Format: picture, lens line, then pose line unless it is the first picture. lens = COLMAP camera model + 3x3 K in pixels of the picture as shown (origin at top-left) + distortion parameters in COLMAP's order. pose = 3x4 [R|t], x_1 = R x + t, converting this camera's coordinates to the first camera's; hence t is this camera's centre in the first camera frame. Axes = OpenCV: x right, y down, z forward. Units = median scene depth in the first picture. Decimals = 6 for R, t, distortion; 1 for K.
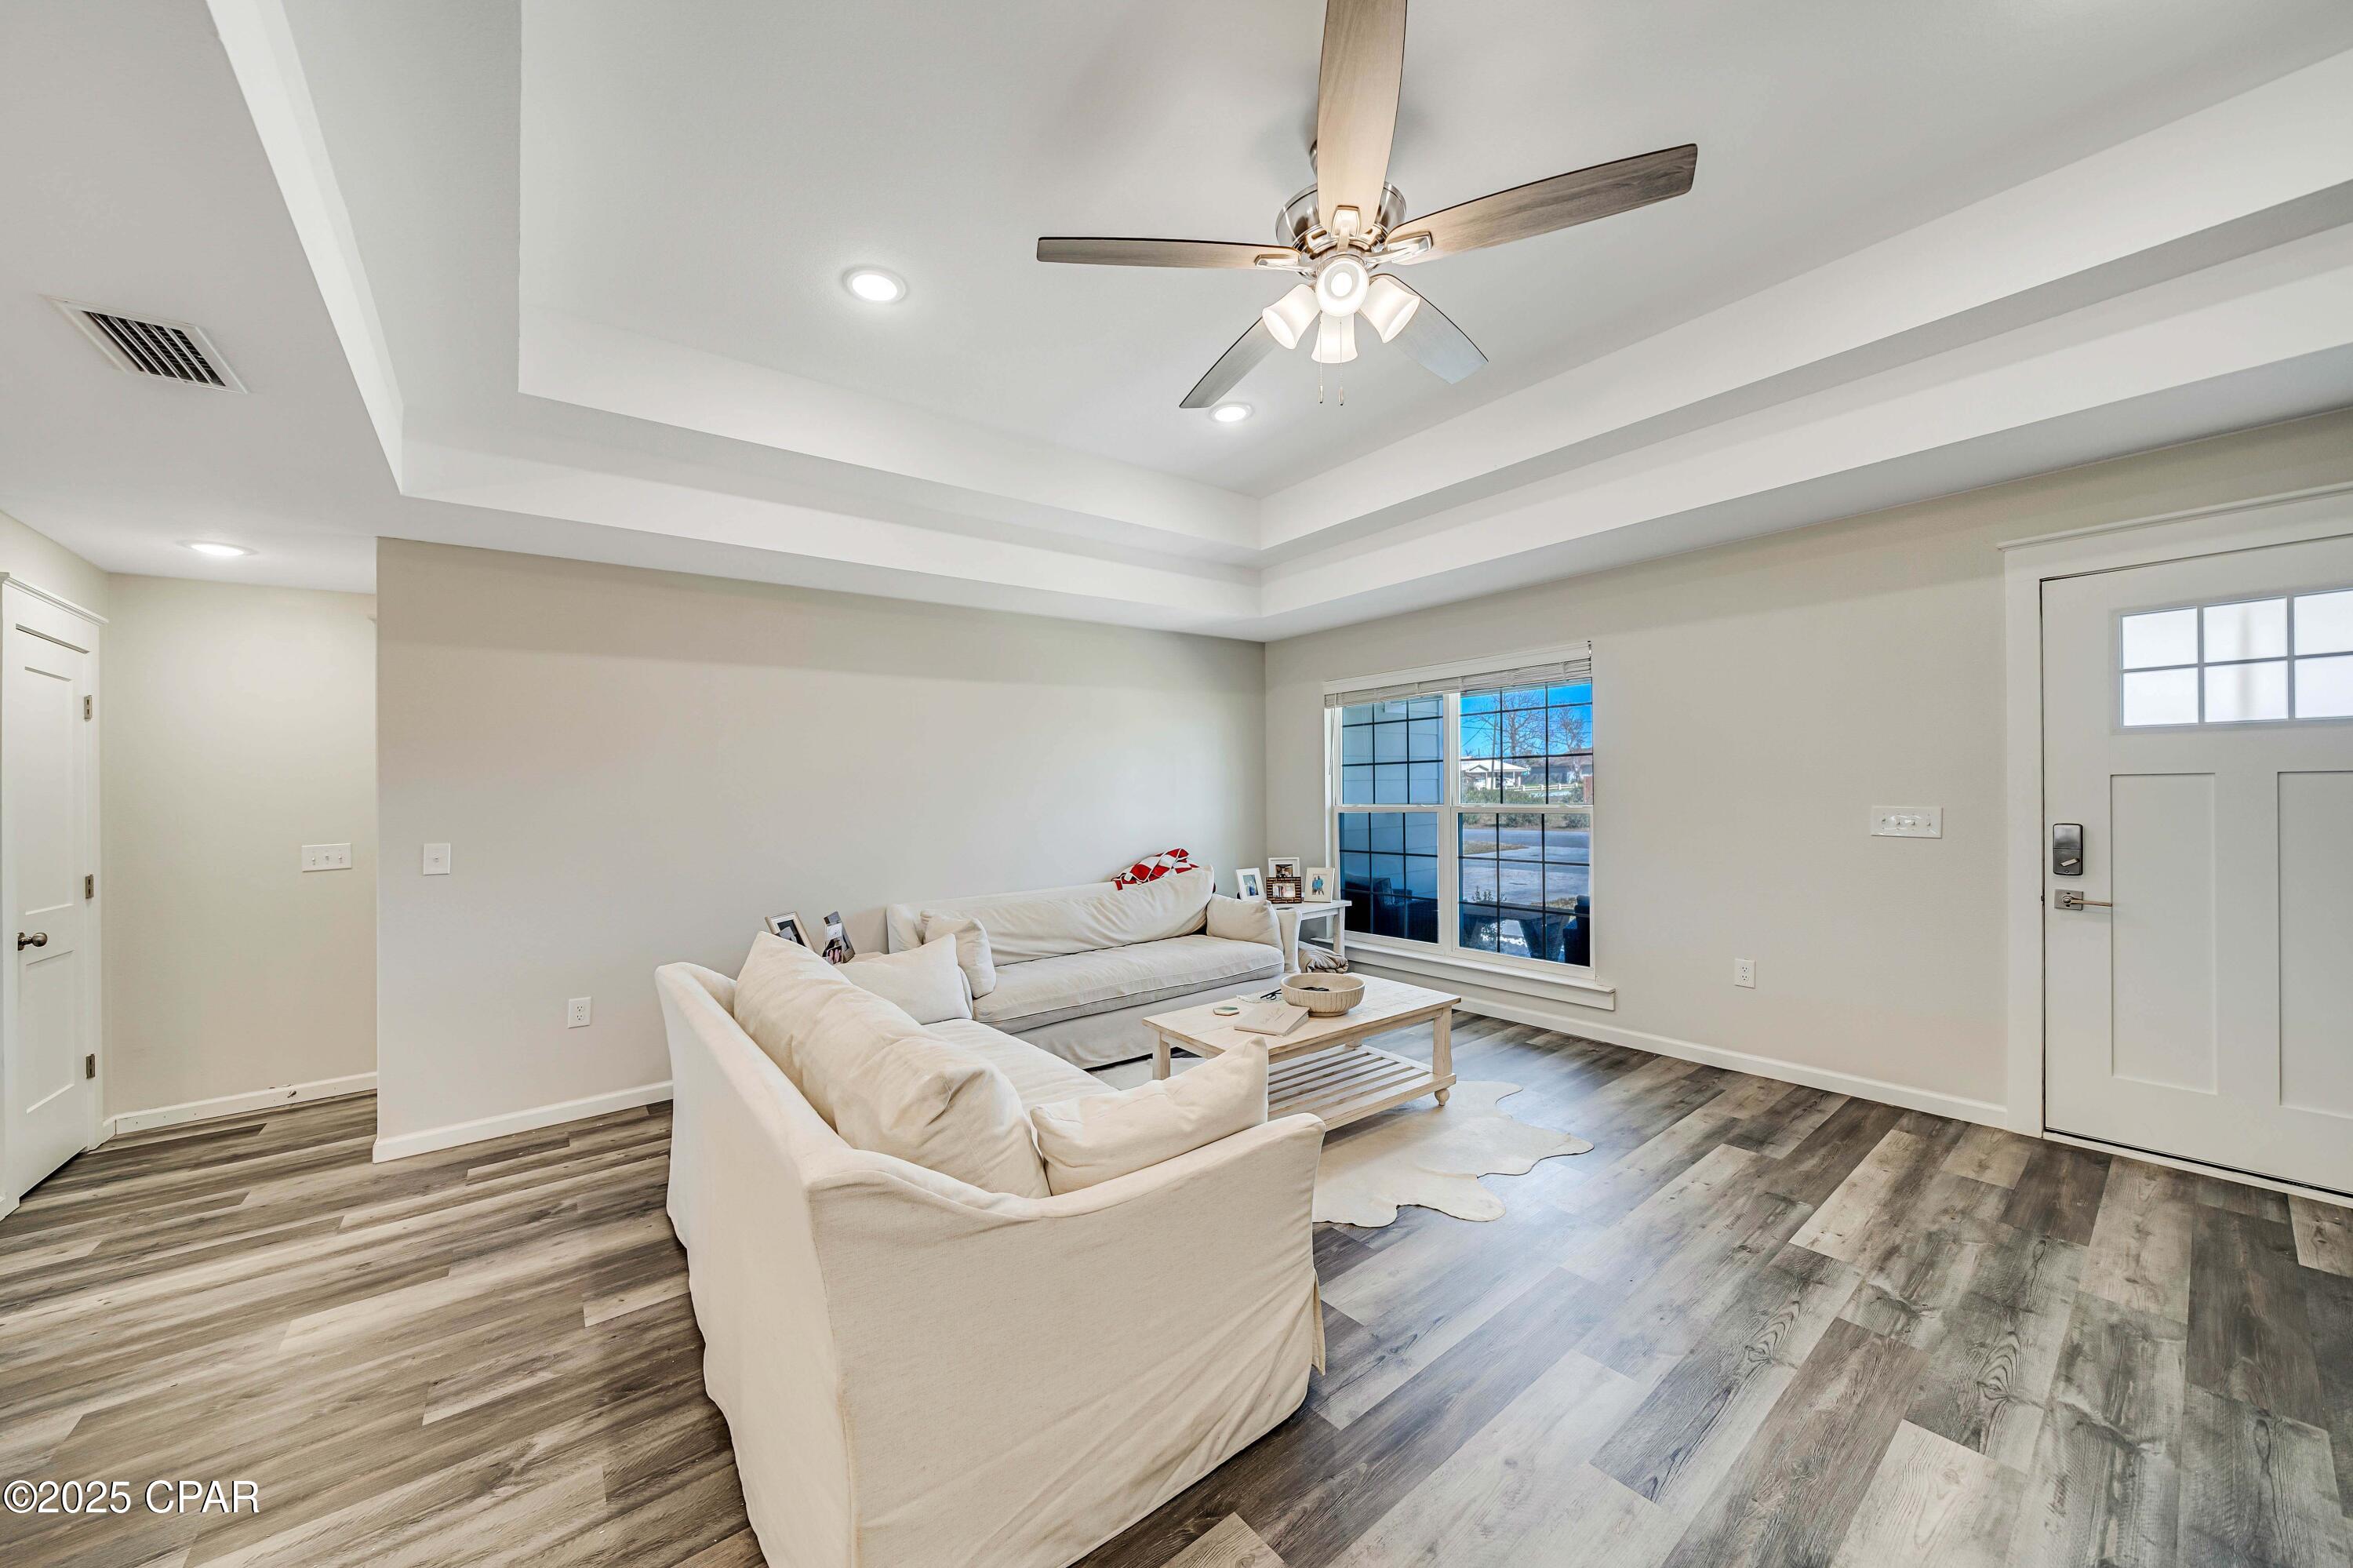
lens RADIAL K [[813.6, 0, 1164.6], [0, 813.6, 788.9], [0, 0, 1]] dist [-0.008124, 0.000953]
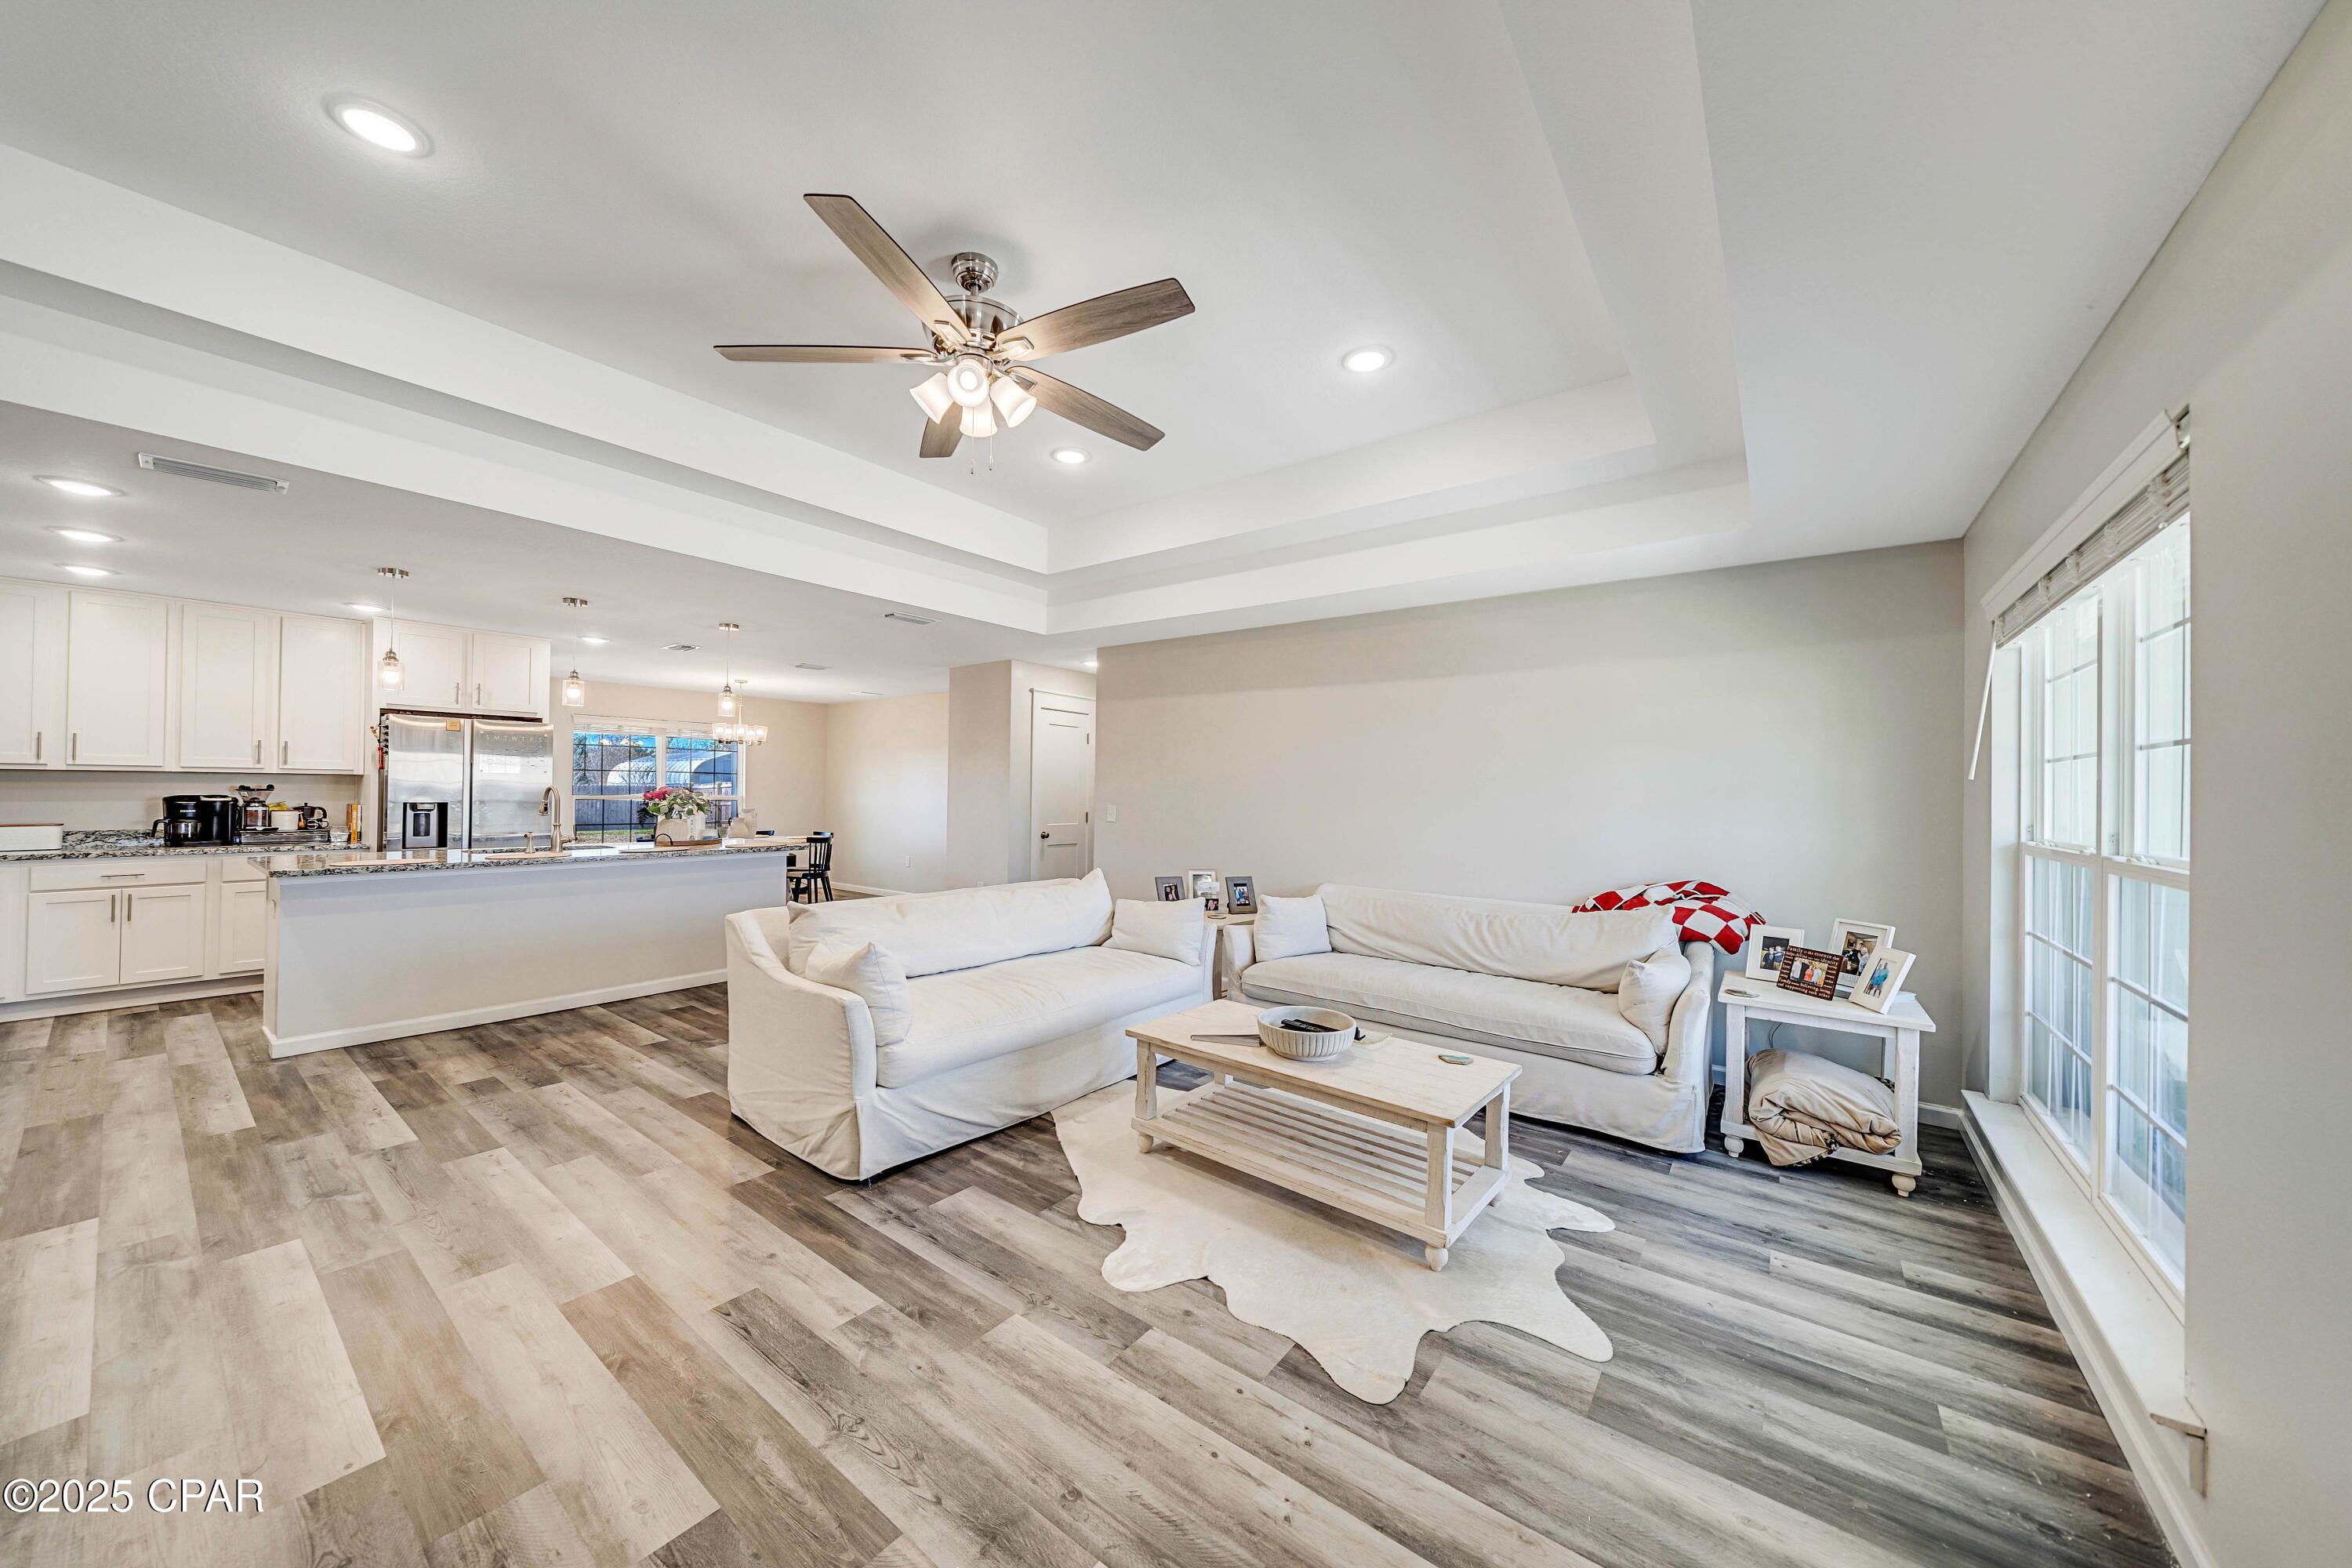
lens RADIAL K [[813.2, 0, 1163.1], [0, 813.2, 796.1], [0, 0, 1]] dist [-0.008124, 0.000953]
pose [[0.252163, 0.036260, -0.967005, 1.381457], [-0.021626, 0.999259, 0.031830, -0.026833], [0.967443, 0.012886, 0.252760, 0.914691]]
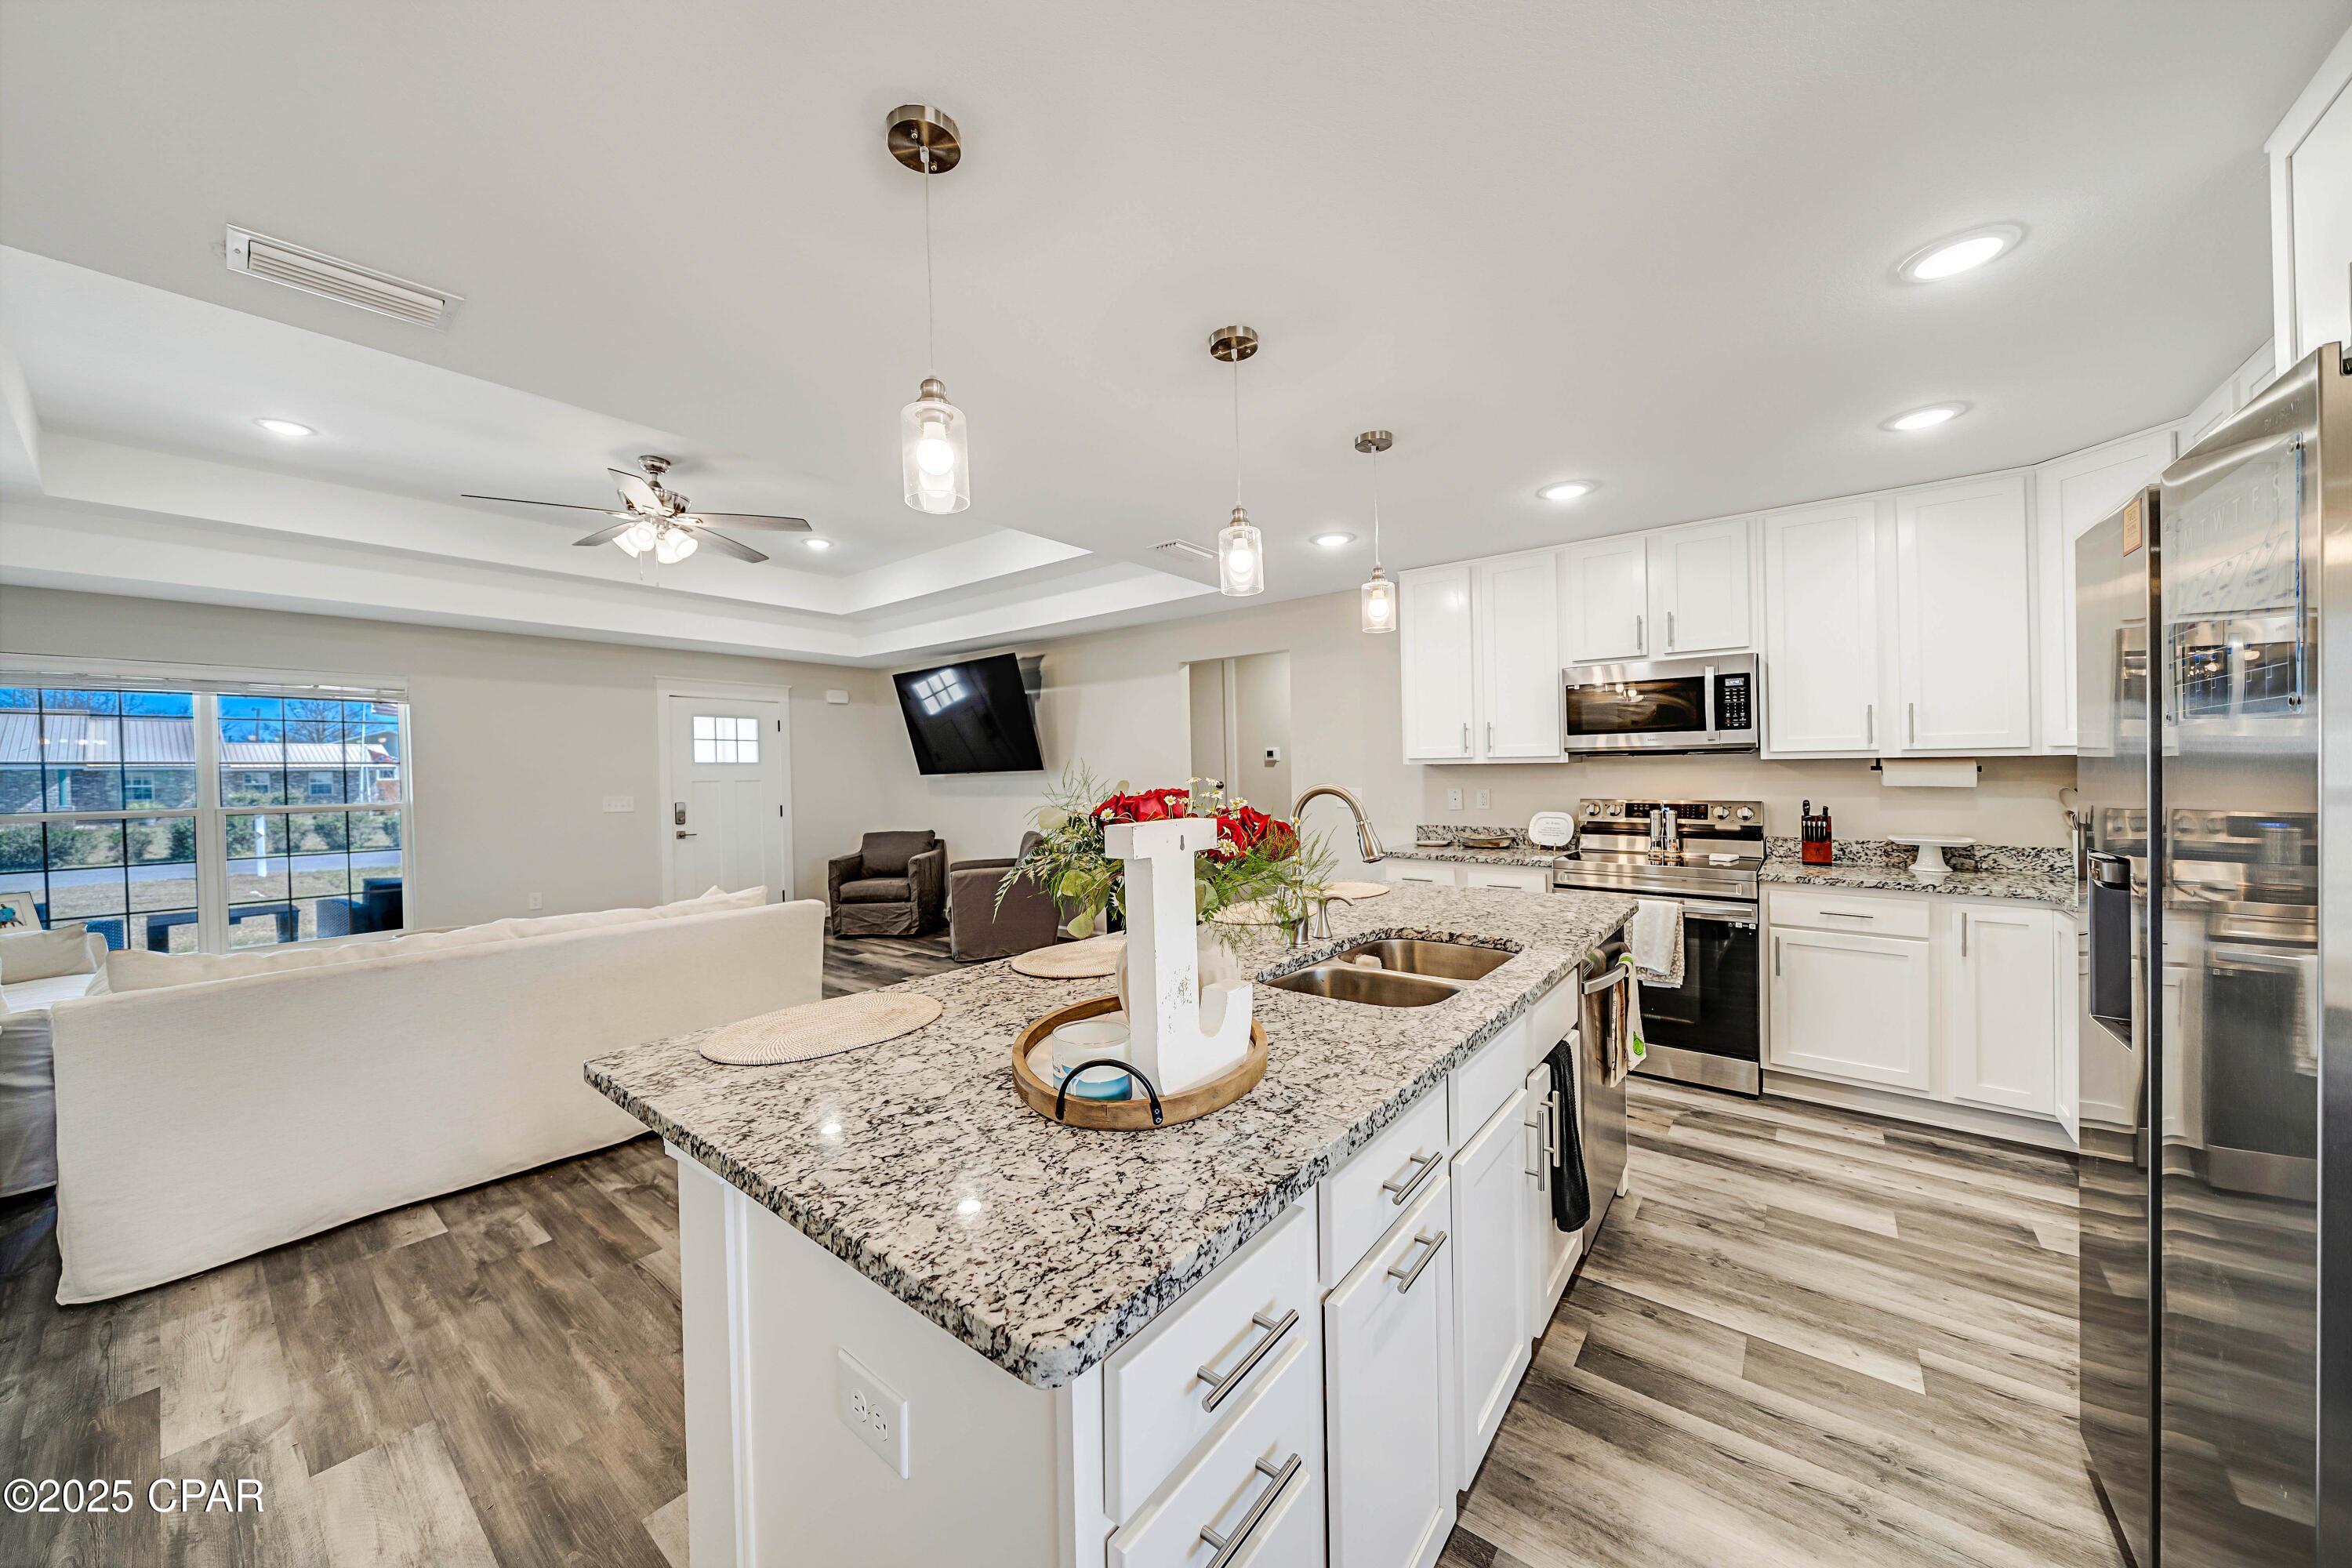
lens RADIAL K [[813.2, 0, 1160.6], [0, 813.2, 773.9], [0, 0, 1]] dist [-0.008124, 0.000953]
pose [[-0.235782, 0.026668, 0.971440, -1.927679], [0.019854, 0.999547, -0.022620, 0.054224], [-0.971603, 0.013954, -0.236205, 0.252691]]
